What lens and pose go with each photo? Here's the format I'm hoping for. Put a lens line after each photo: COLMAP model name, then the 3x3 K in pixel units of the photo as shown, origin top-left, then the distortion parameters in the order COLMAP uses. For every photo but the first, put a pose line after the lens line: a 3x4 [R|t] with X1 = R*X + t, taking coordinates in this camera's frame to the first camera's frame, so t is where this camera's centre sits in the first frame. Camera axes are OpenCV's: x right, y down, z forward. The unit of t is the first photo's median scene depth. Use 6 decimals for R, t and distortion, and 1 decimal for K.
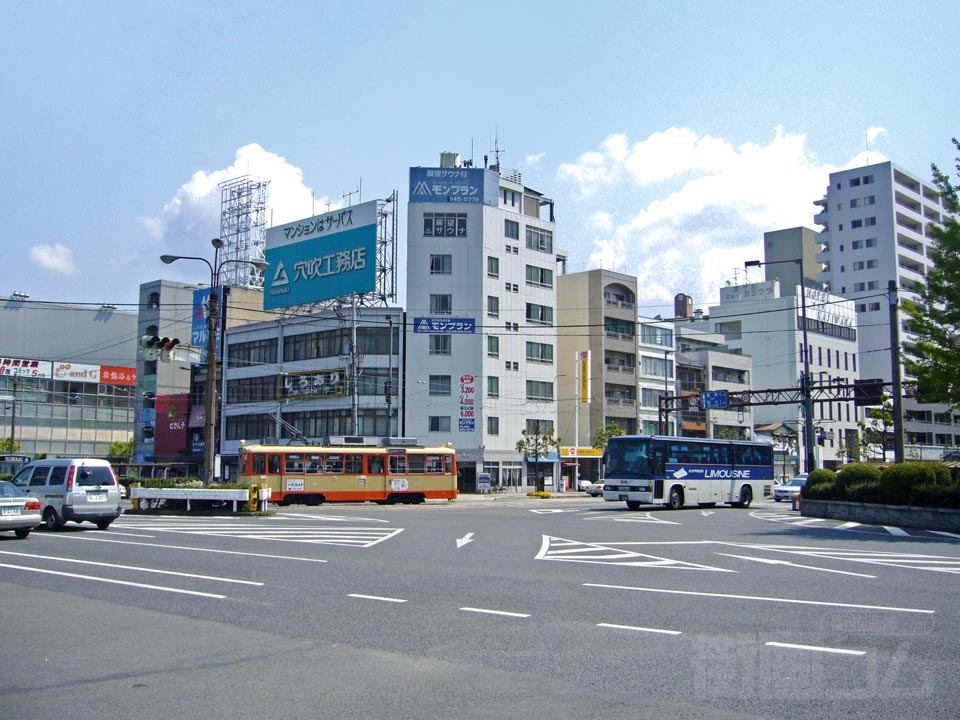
lens RADIAL K [[1013.2, 0, 511.8], [0, 1013.2, 363.4], [0, 0, 1]] dist [-0.117310, 0.017252]
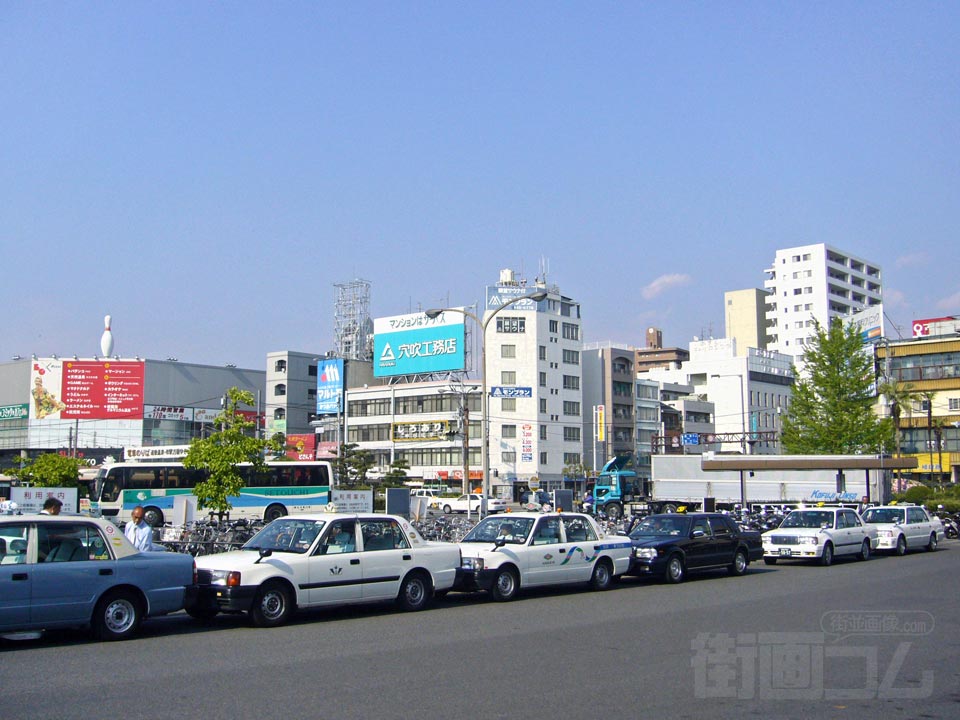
lens RADIAL K [[1057.7, 0, 465.1], [0, 1057.7, 358.0], [0, 0, 1]] dist [-0.084680, 0.022621]
pose [[0.999993, -0.003786, 0.000242, -0.128808], [0.003790, 0.999877, -0.015222, -0.061157], [-0.000184, 0.015223, 0.999884, -0.552030]]
